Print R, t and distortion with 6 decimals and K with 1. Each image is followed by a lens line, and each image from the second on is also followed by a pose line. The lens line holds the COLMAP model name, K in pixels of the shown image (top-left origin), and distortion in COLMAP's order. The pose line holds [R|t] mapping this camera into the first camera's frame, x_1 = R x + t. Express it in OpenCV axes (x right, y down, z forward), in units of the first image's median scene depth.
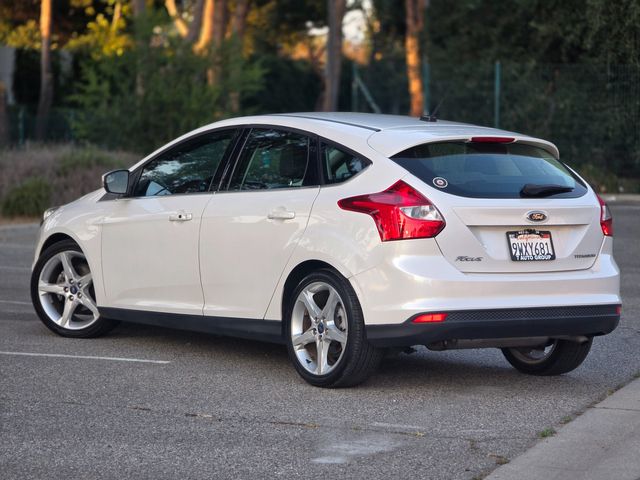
lens RADIAL K [[2165.6, 0, 320.0], [0, 2165.6, 240.0], [0, 0, 1]] dist [0.216184, 1.689080]
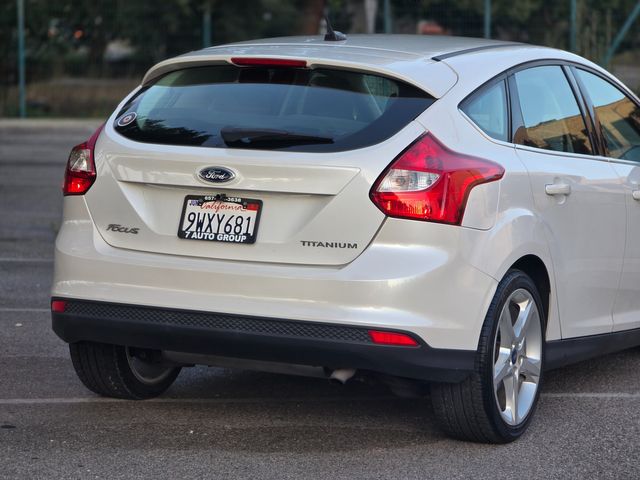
lens RADIAL K [[2165.6, 0, 320.0], [0, 2165.6, 240.0], [0, 0, 1]] dist [0.216184, 1.689080]
pose [[0.452602, 0.063718, -0.889433, 0.696891], [-0.073604, 0.996710, 0.033948, -0.015635], [0.888670, 0.050101, 0.455802, 0.720747]]
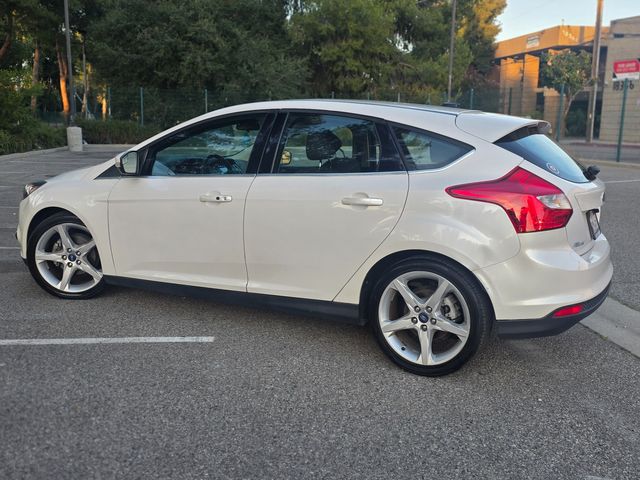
lens RADIAL K [[671.1, 0, 319.7], [0, 671.1, 233.5], [0, 0, 1]] dist [0.100246, -0.154156]
pose [[0.906852, -0.062621, 0.416771, -0.167713], [0.013216, 0.992639, 0.120390, -0.034818], [-0.421242, -0.103667, 0.901004, 0.746950]]
